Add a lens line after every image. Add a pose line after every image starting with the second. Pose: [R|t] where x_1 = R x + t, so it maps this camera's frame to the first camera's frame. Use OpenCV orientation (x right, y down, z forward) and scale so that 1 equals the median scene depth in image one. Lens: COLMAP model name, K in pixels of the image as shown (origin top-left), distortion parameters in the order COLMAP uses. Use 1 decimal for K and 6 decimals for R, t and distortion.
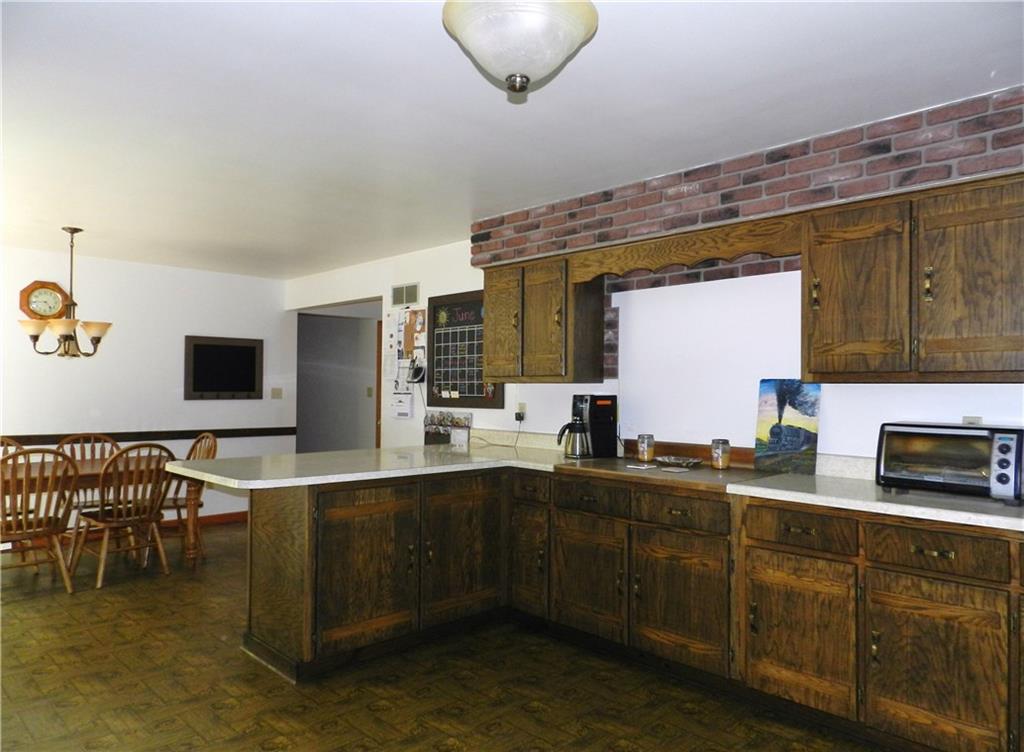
lens RADIAL K [[702.0, 0, 512.6], [0, 702.0, 375.8], [0, 0, 1]] dist [0.010453, 0.000297]
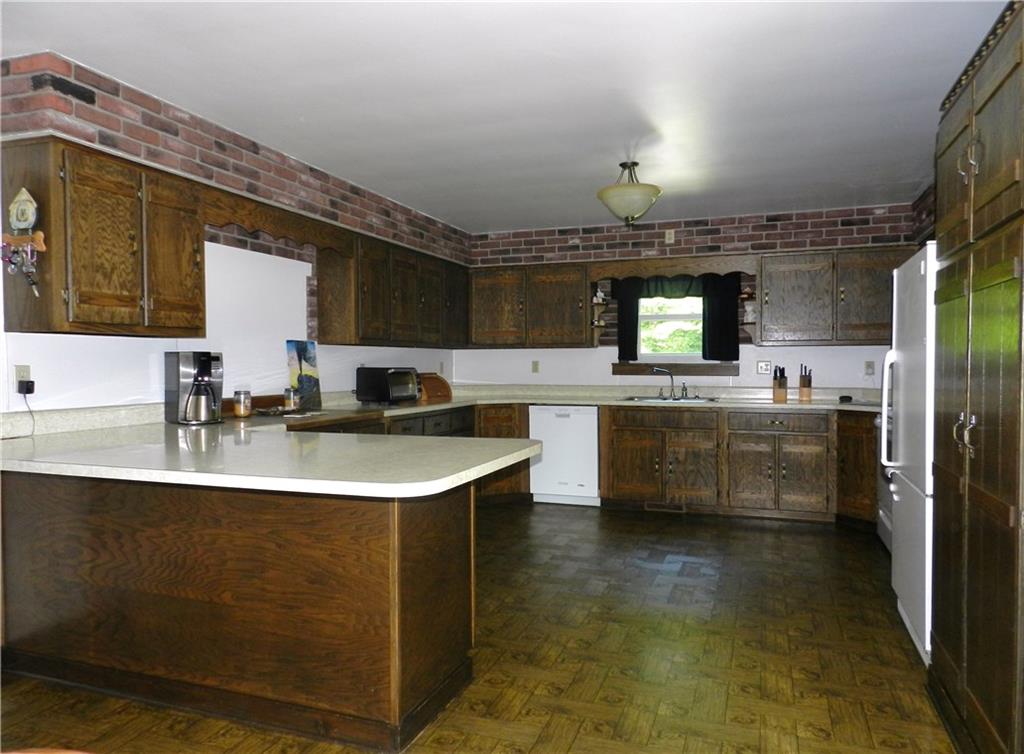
lens RADIAL K [[702.0, 0, 513.6], [0, 702.0, 377.5], [0, 0, 1]] dist [0.010453, 0.000297]
pose [[-0.439205, -0.027452, 0.897967, -0.984862], [-0.018966, 0.999594, 0.021282, 0.038153], [-0.898187, -0.007684, -0.439547, 1.195292]]
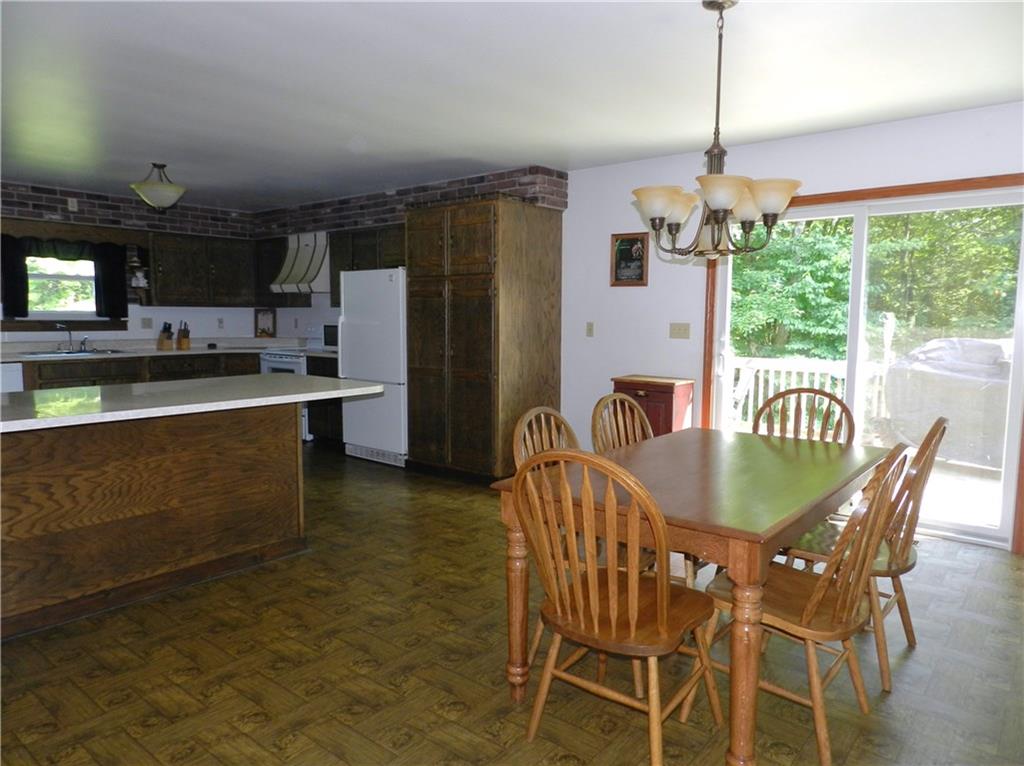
lens RADIAL K [[701.3, 0, 512.3], [0, 701.3, 381.6], [0, 0, 1]] dist [0.012253, 0.002655]
pose [[-0.993654, -0.004095, -0.112406, -0.611284], [-0.012789, 0.996970, 0.076730, 0.037173], [0.111751, 0.077681, -0.990695, 2.041660]]
